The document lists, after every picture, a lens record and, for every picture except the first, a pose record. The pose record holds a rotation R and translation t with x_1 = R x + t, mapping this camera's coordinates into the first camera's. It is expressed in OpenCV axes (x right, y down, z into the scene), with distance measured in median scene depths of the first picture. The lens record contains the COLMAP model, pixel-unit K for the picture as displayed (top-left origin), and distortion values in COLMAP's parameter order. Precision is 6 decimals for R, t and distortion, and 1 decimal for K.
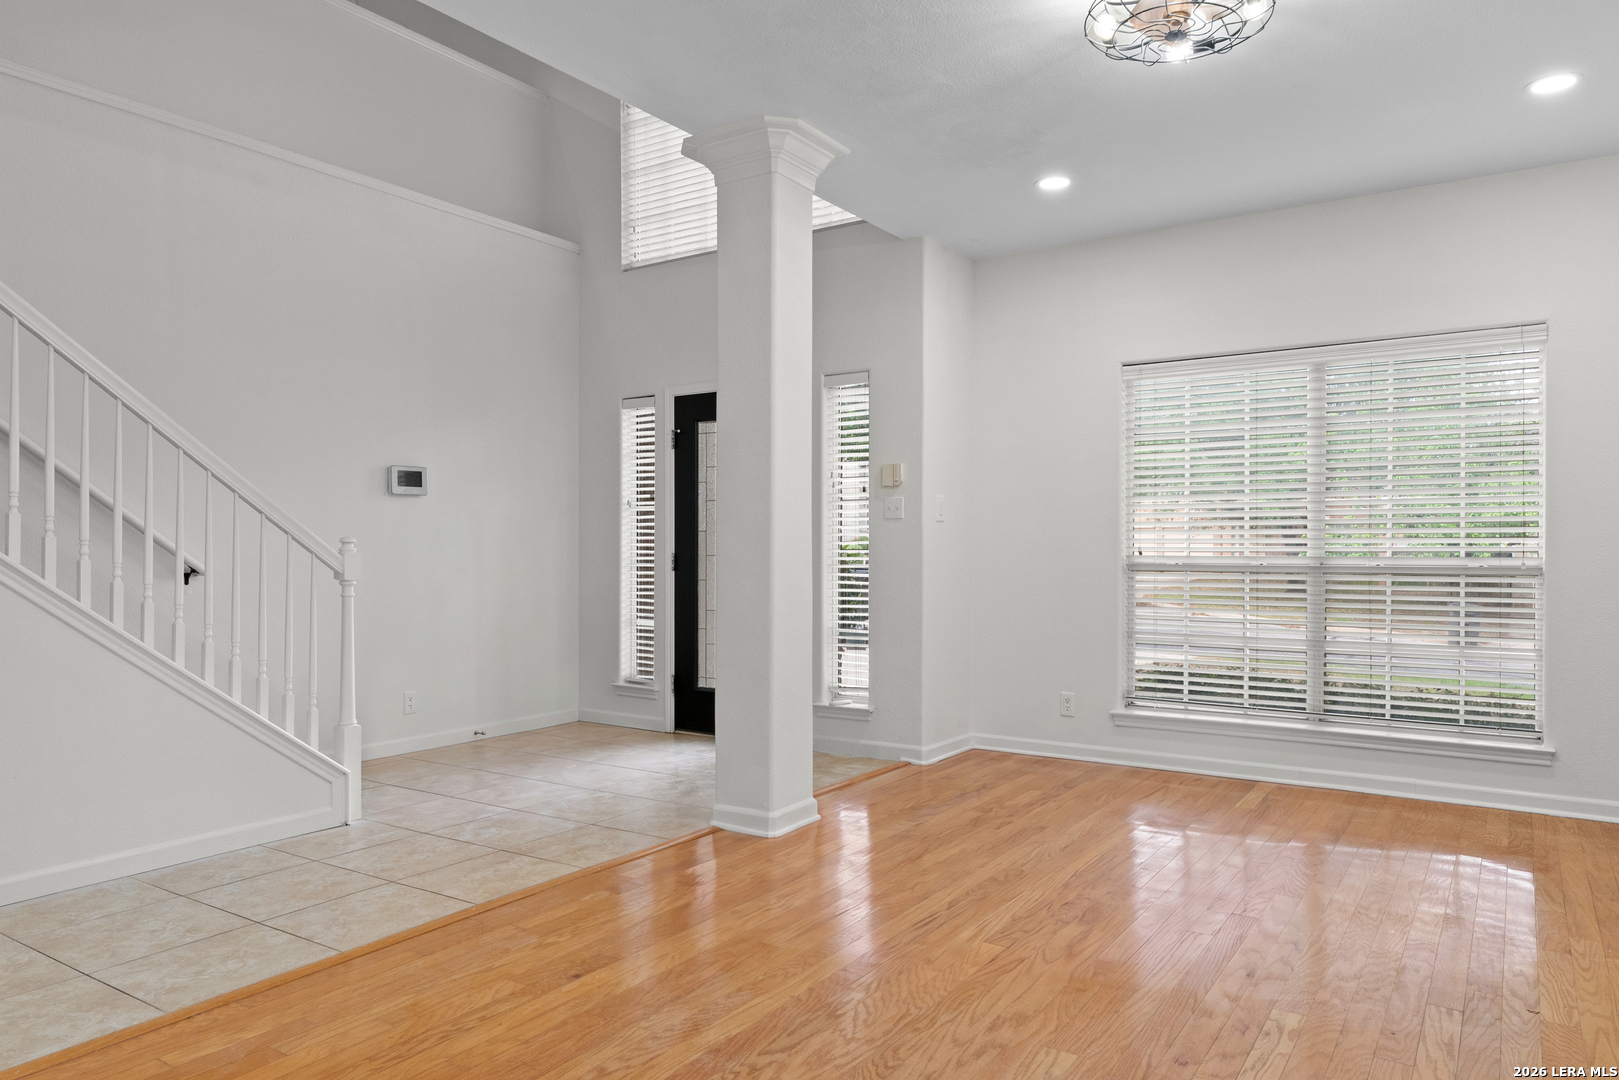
lens RADIAL K [[1055.3, 0, 811.8], [0, 1055.3, 553.6], [0, 0, 1]] dist [-0.001183, -0.001220]
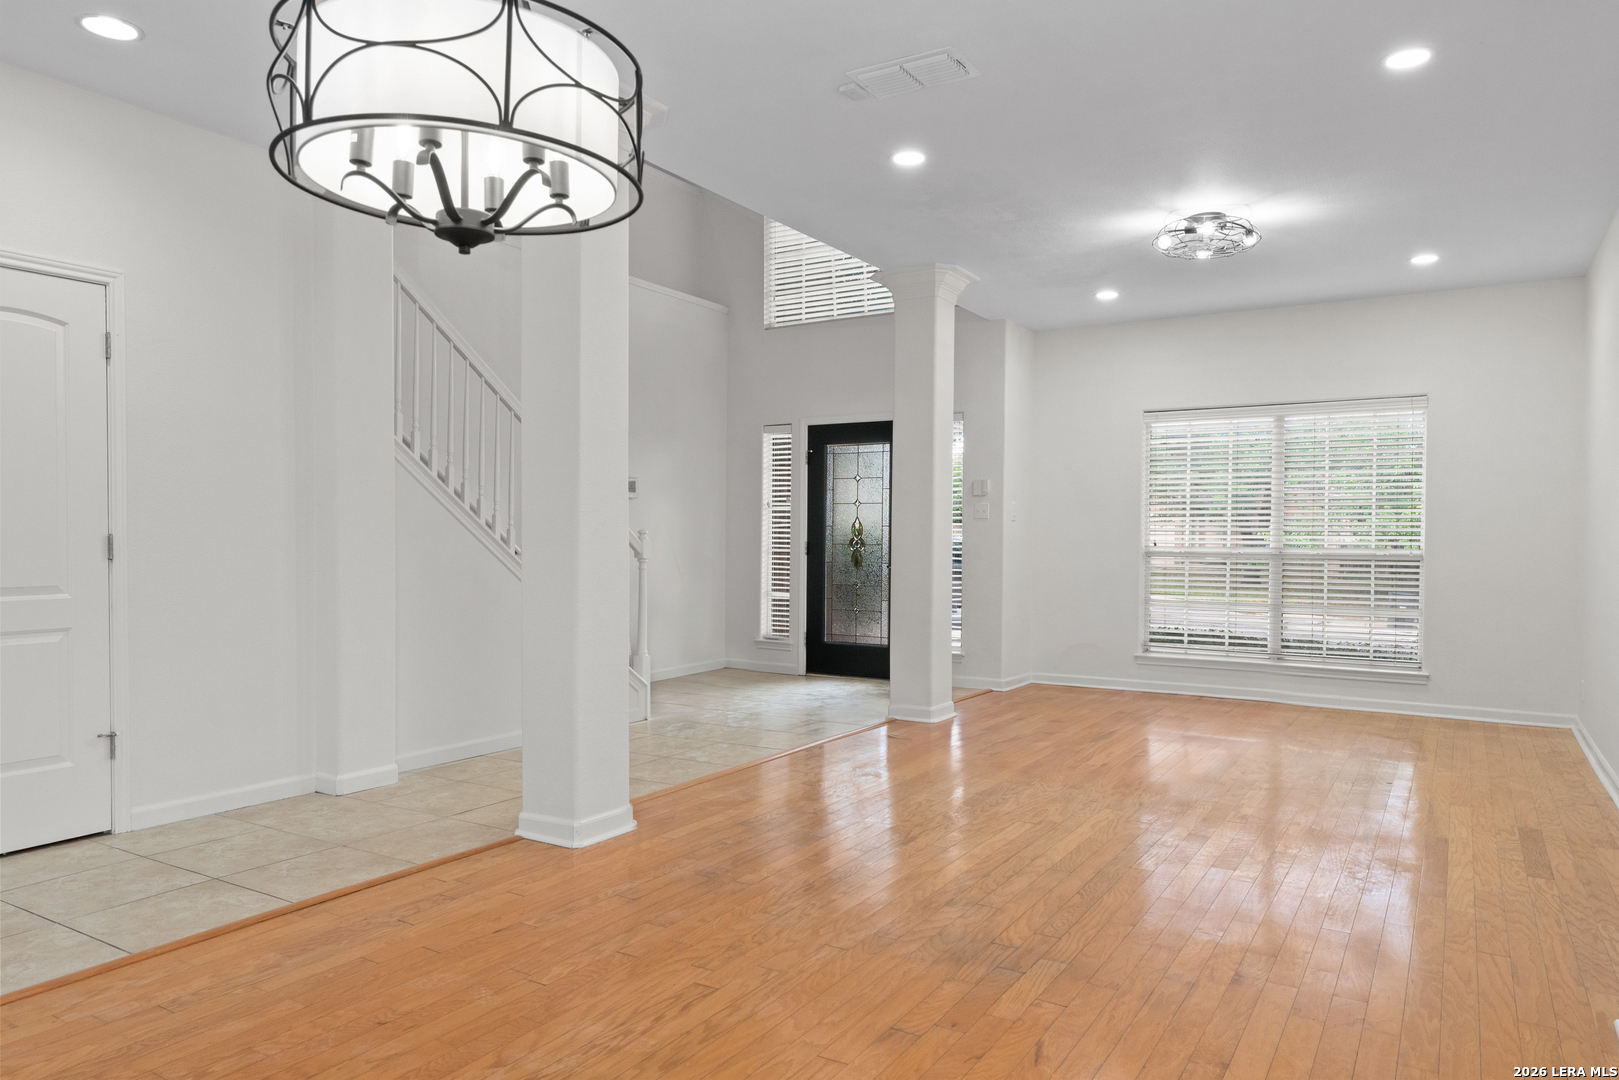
lens RADIAL K [[1055.3, 0, 811.8], [0, 1055.3, 553.6], [0, 0, 1]] dist [-0.001183, -0.001220]
pose [[0.999295, 0.006471, 0.036988, -0.196553], [-0.006815, 0.999935, 0.009158, 0.002220], [-0.036927, -0.009404, 0.999274, -0.391221]]
